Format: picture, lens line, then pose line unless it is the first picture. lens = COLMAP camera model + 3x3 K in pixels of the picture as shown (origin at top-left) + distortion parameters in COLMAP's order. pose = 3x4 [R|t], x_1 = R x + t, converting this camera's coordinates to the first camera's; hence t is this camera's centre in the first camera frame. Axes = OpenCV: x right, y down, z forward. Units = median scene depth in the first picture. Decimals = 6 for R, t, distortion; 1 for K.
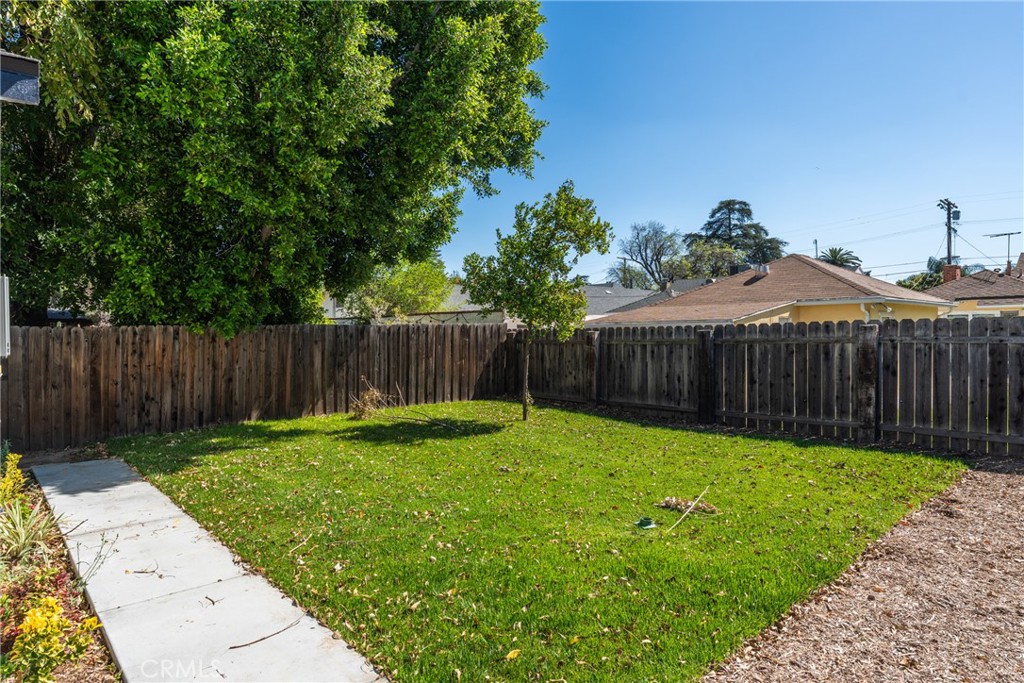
lens RADIAL K [[609.2, 0, 502.5], [0, 609.2, 334.8], [0, 0, 1]] dist [-0.008154, -0.000507]
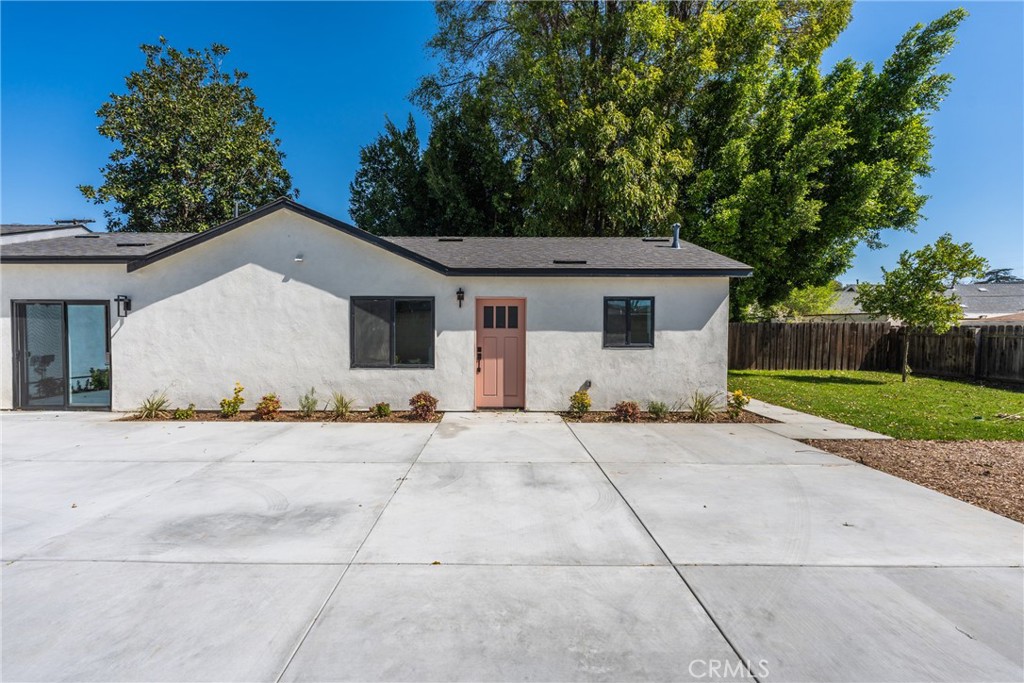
lens RADIAL K [[413.9, 0, 501.7], [0, 413.9, 334.0], [0, 0, 1]] dist [0.007600, -0.000433]
pose [[0.736786, 0.024674, -0.675675, -0.005390], [-0.013639, 0.999673, 0.021633, 0.002160], [0.675988, -0.006724, 0.736882, -0.494989]]
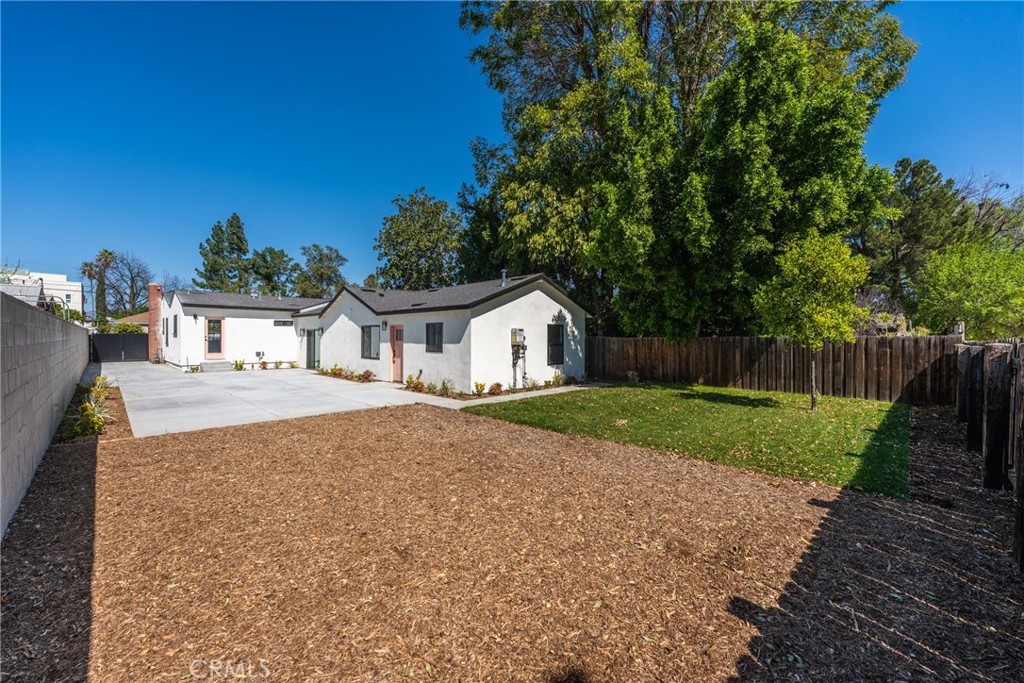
lens RADIAL K [[413.9, 0, 510.6], [0, 413.9, 338.6], [0, 0, 1]] dist [0.007600, -0.000433]
pose [[0.061741, 0.011192, -0.998029, 0.859439], [-0.011730, 0.999876, 0.010487, -0.016857], [0.998023, 0.011059, 0.061865, 0.264244]]
